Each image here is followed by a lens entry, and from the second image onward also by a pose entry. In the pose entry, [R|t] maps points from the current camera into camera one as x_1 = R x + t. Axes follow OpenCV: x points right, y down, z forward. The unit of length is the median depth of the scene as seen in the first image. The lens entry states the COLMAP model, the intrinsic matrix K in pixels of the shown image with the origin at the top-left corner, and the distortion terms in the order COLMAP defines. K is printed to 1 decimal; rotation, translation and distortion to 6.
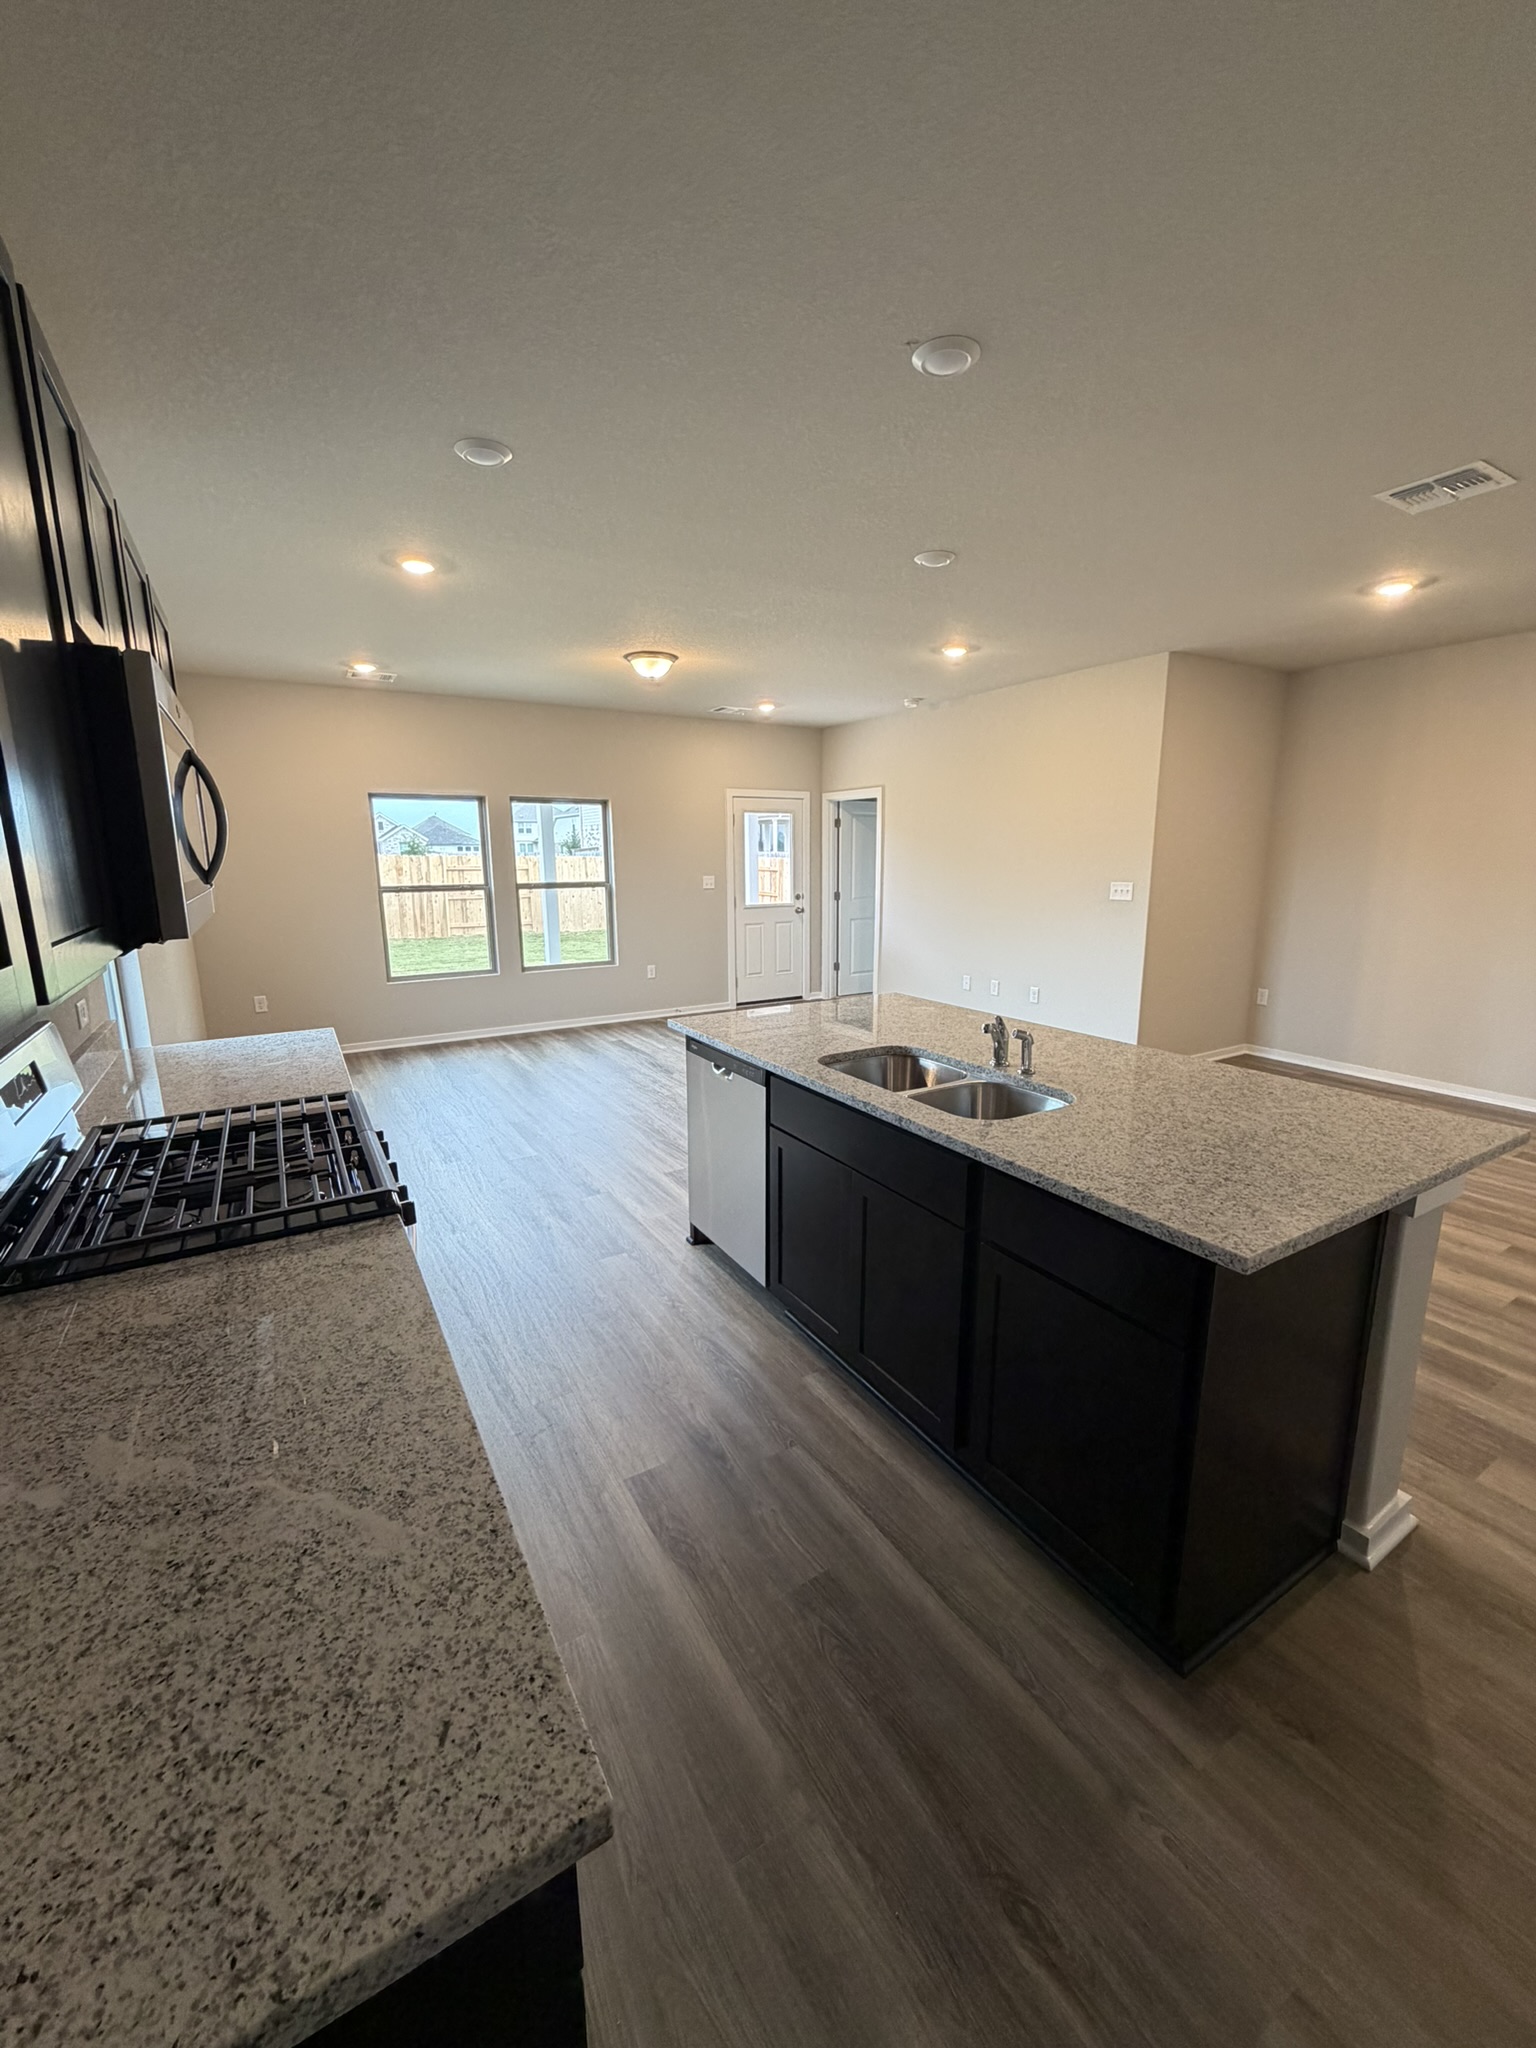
lens RADIAL K [[824.8, 0, 768.0], [0, 824.8, 1024.0], [0, 0, 1]] dist [0.000940, 0.000427]
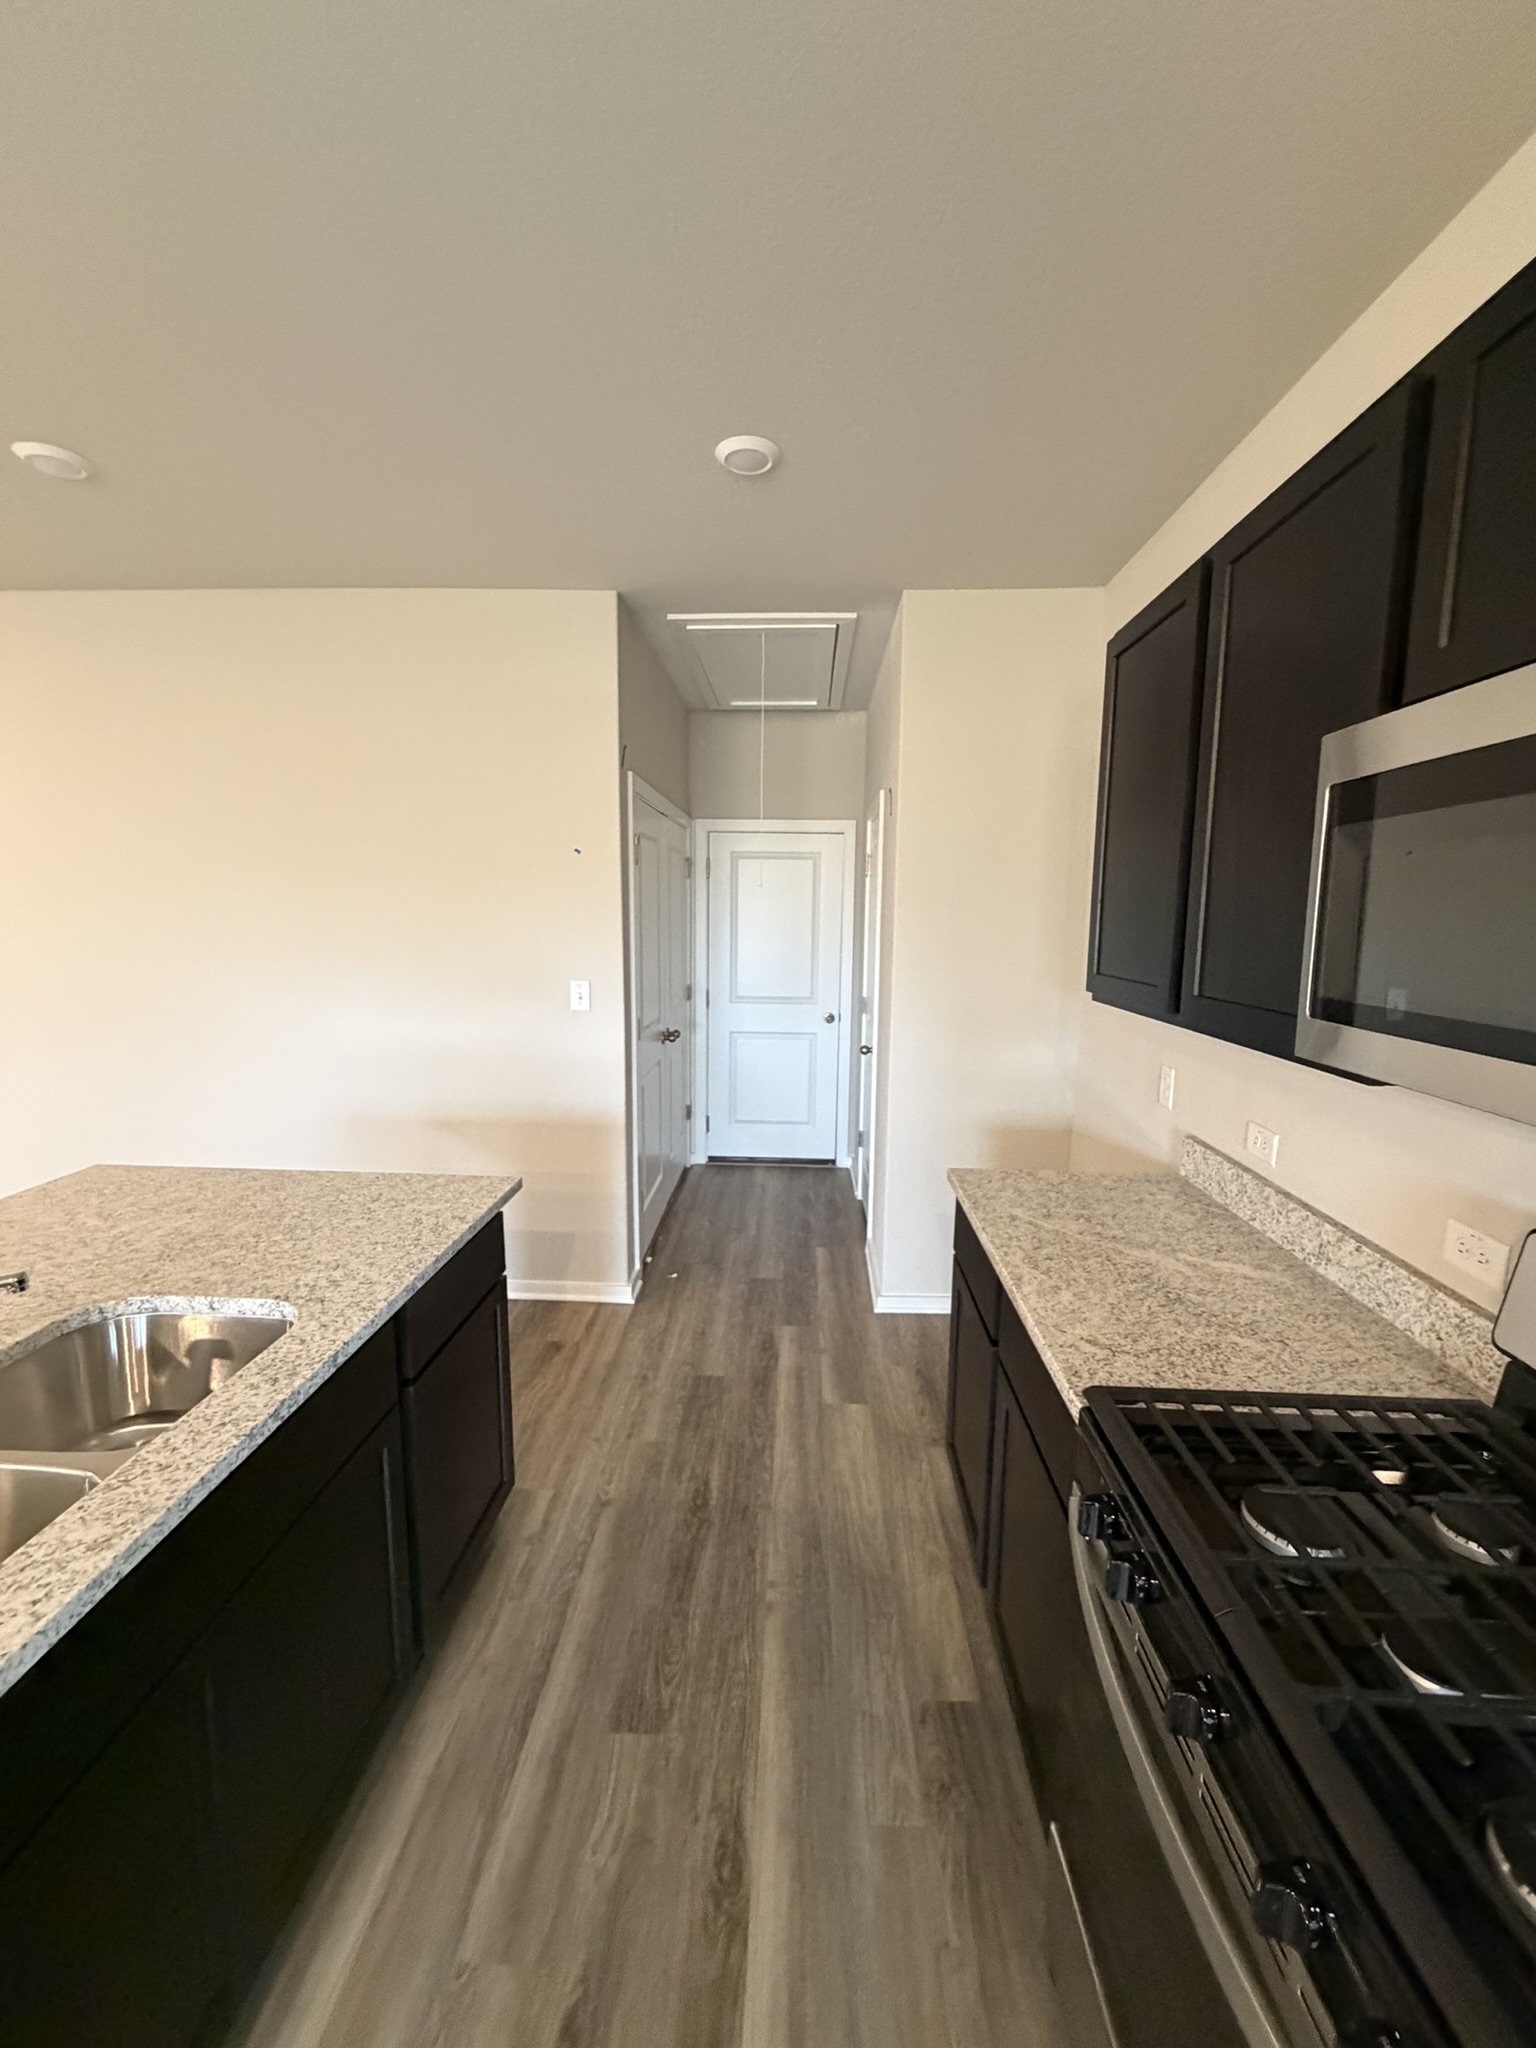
lens RADIAL K [[812.8, 0, 768.0], [0, 812.8, 1024.0], [0, 0, 1]] dist [0.001039, 0.000558]
pose [[-0.834157, -0.080785, 0.545578, -0.135327], [0.104983, 0.947870, 0.300866, -0.086891], [-0.541443, 0.308246, -0.782192, 0.377574]]
